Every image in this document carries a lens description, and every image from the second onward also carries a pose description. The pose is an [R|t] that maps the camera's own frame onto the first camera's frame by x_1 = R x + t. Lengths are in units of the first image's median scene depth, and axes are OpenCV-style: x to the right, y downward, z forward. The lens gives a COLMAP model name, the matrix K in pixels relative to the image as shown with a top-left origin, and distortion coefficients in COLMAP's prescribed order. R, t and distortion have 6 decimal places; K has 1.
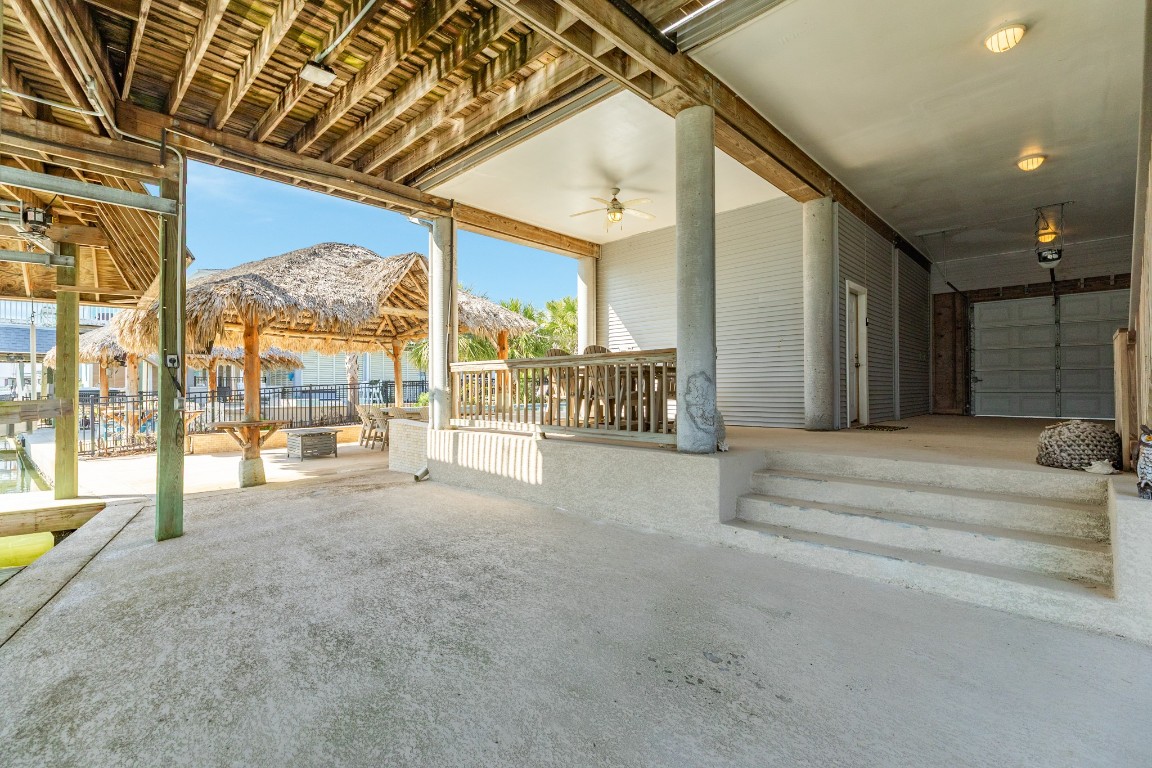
lens RADIAL K [[510.9, 0, 571.1], [0, 510.9, 384.5], [0, 0, 1]] dist [0.000883, -0.000179]
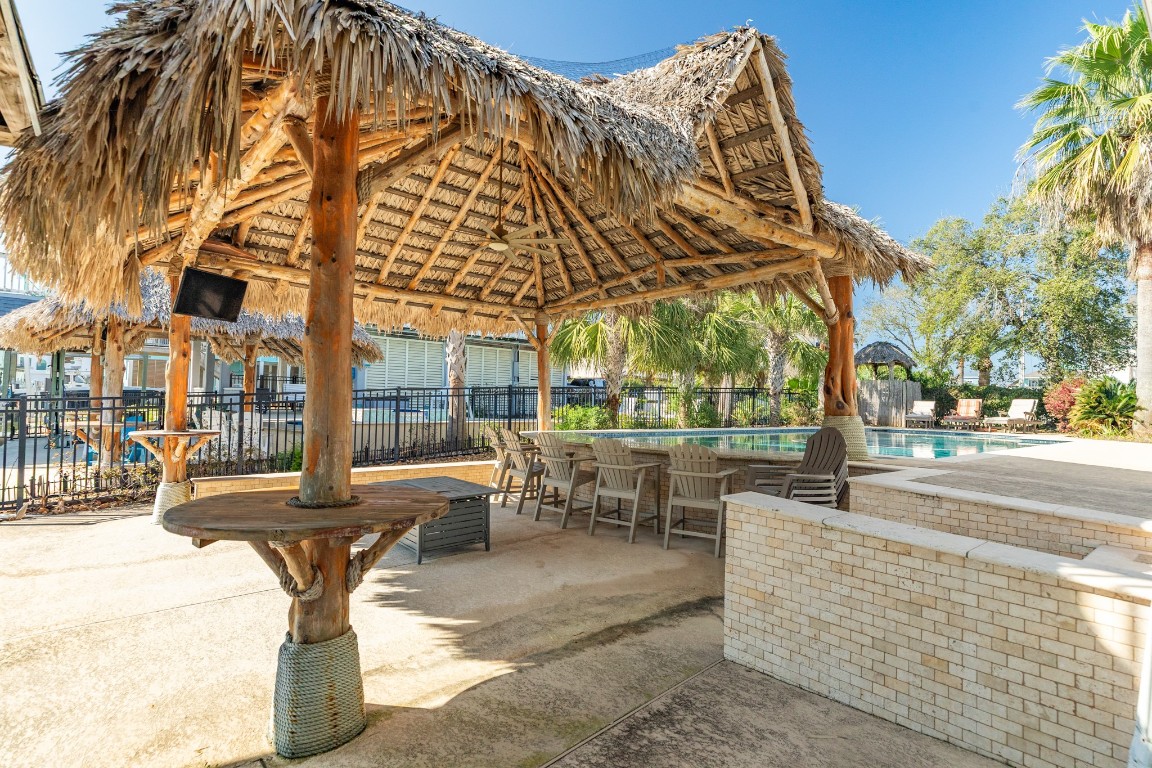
lens RADIAL K [[574.9, 0, 577.0], [0, 574.9, 383.7], [0, 0, 1]] dist [-0.016254, 0.002504]
pose [[0.994139, 0.025145, -0.105143, -0.240249], [-0.027670, 0.999361, -0.022626, 0.005786], [0.104507, 0.025402, 0.994200, 0.368691]]
